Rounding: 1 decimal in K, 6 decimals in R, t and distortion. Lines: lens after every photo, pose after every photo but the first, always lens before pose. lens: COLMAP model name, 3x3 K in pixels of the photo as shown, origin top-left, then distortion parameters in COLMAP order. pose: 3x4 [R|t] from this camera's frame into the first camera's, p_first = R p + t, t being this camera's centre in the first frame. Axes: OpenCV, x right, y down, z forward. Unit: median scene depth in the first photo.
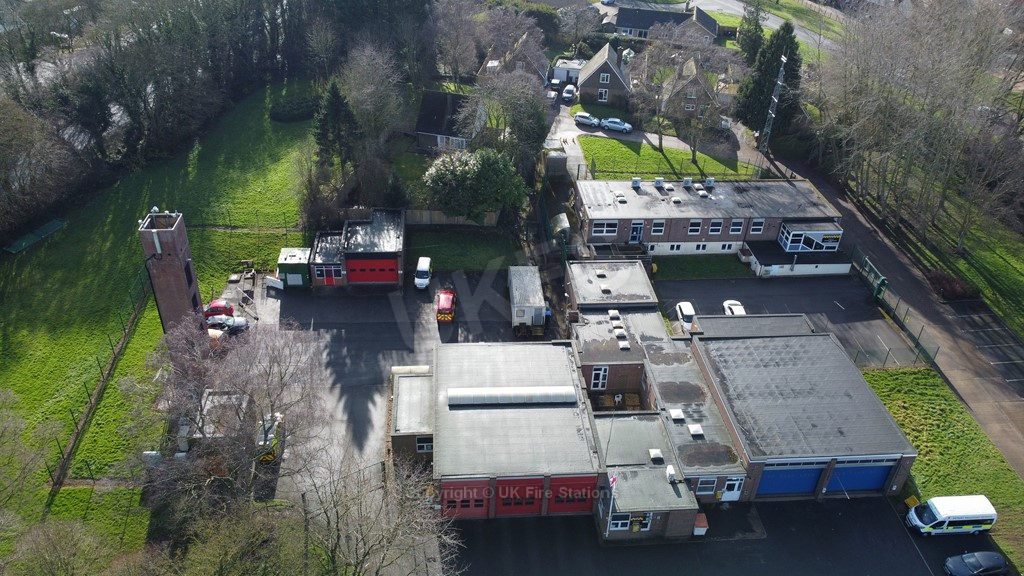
lens RADIAL K [[771.4, 0, 512.0], [0, 771.4, 288.0], [0, 0, 1]] dist [0.008221, -0.013306]
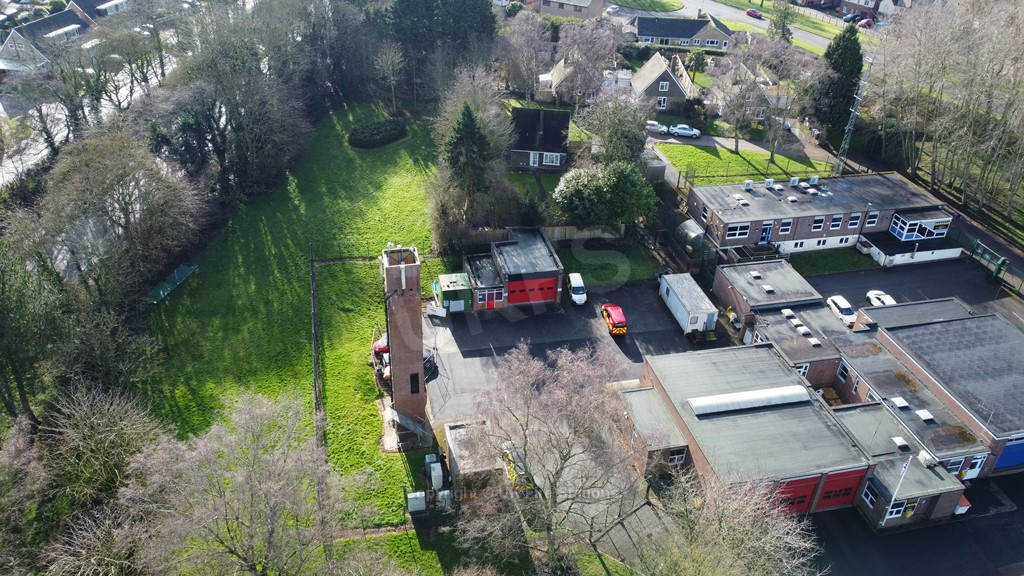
lens RADIAL K [[771.4, 0, 512.0], [0, 771.4, 288.0], [0, 0, 1]] dist [0.008221, -0.013306]
pose [[0.990197, -0.081497, 0.113436, -0.301768], [0.082933, 0.996523, -0.007991, -0.018974], [-0.112390, 0.017321, 0.993513, 0.012481]]
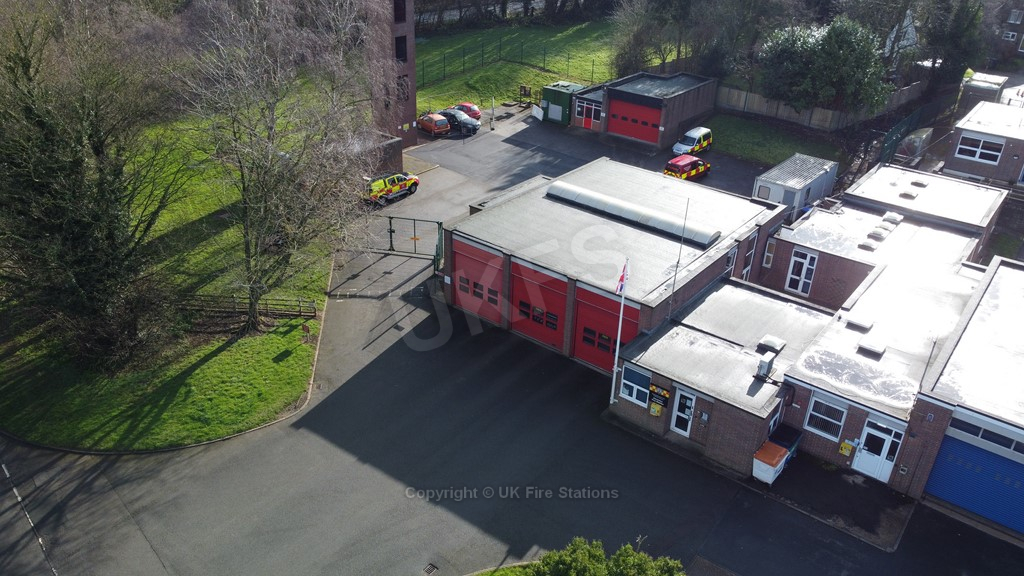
lens RADIAL K [[771.4, 0, 512.0], [0, 771.4, 288.0], [0, 0, 1]] dist [0.008221, -0.013306]
pose [[0.728814, 0.312927, -0.609021, 0.265618], [-0.382759, 0.923700, 0.016569, 0.168118], [0.567738, 0.221033, 0.792981, 0.295833]]
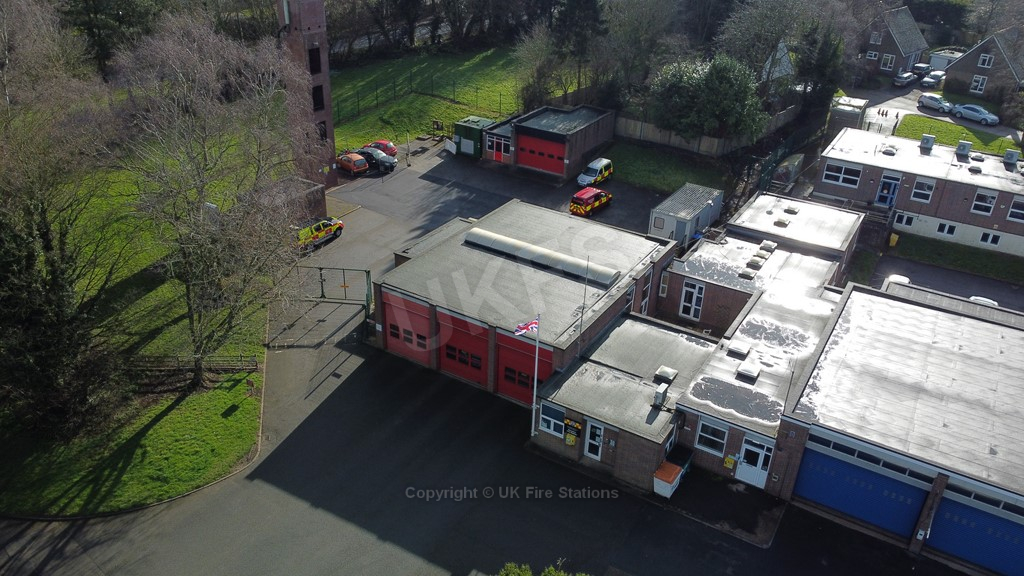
lens RADIAL K [[771.4, 0, 512.0], [0, 771.4, 288.0], [0, 0, 1]] dist [0.008221, -0.013306]
pose [[0.804027, 0.273496, -0.527959, 0.285964], [-0.330944, 0.943528, -0.015223, 0.138912], [0.493980, 0.186964, 0.849134, 0.245029]]
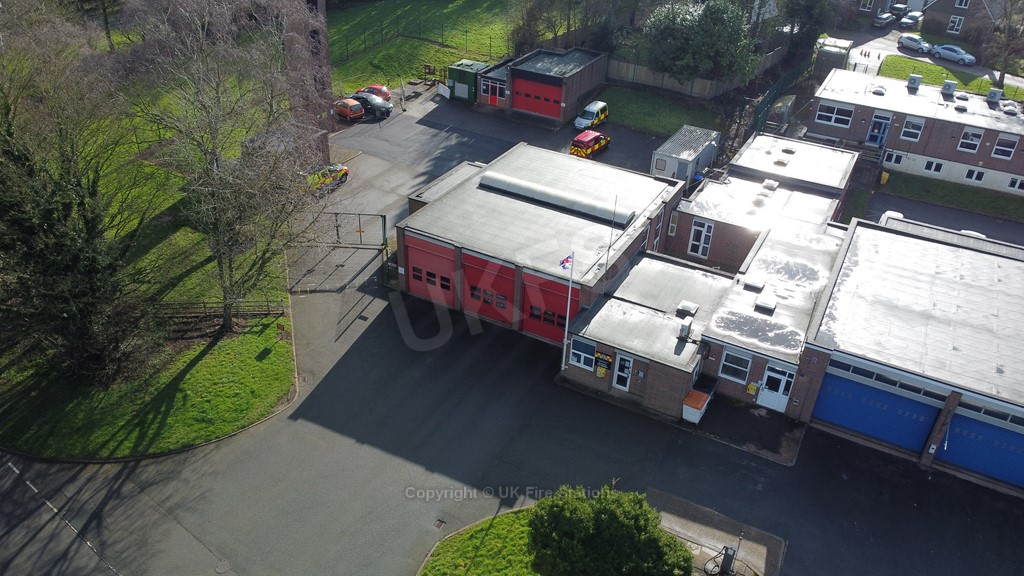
lens RADIAL K [[771.4, 0, 512.0], [0, 771.4, 288.0], [0, 0, 1]] dist [0.008221, -0.013306]
pose [[0.834187, 0.290813, -0.468572, 0.261025], [-0.312648, 0.949310, 0.032576, 0.156632], [0.454294, 0.119324, 0.882824, 0.214486]]
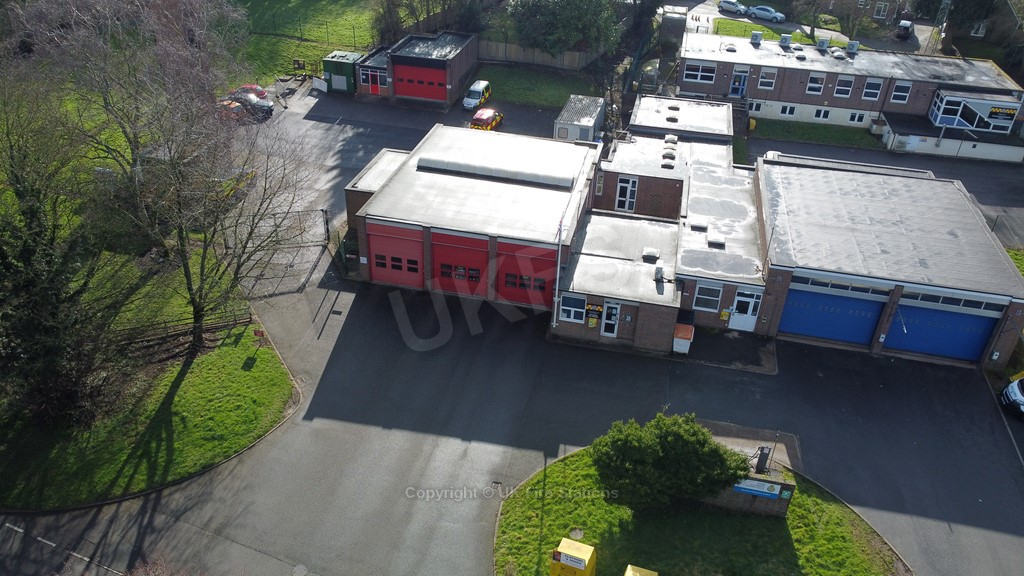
lens RADIAL K [[771.4, 0, 512.0], [0, 771.4, 288.0], [0, 0, 1]] dist [0.008221, -0.013306]
pose [[0.953905, 0.158793, -0.254656, 0.176707], [-0.168099, 0.985655, -0.015064, 0.196958], [0.248611, 0.057177, 0.966914, 0.163078]]
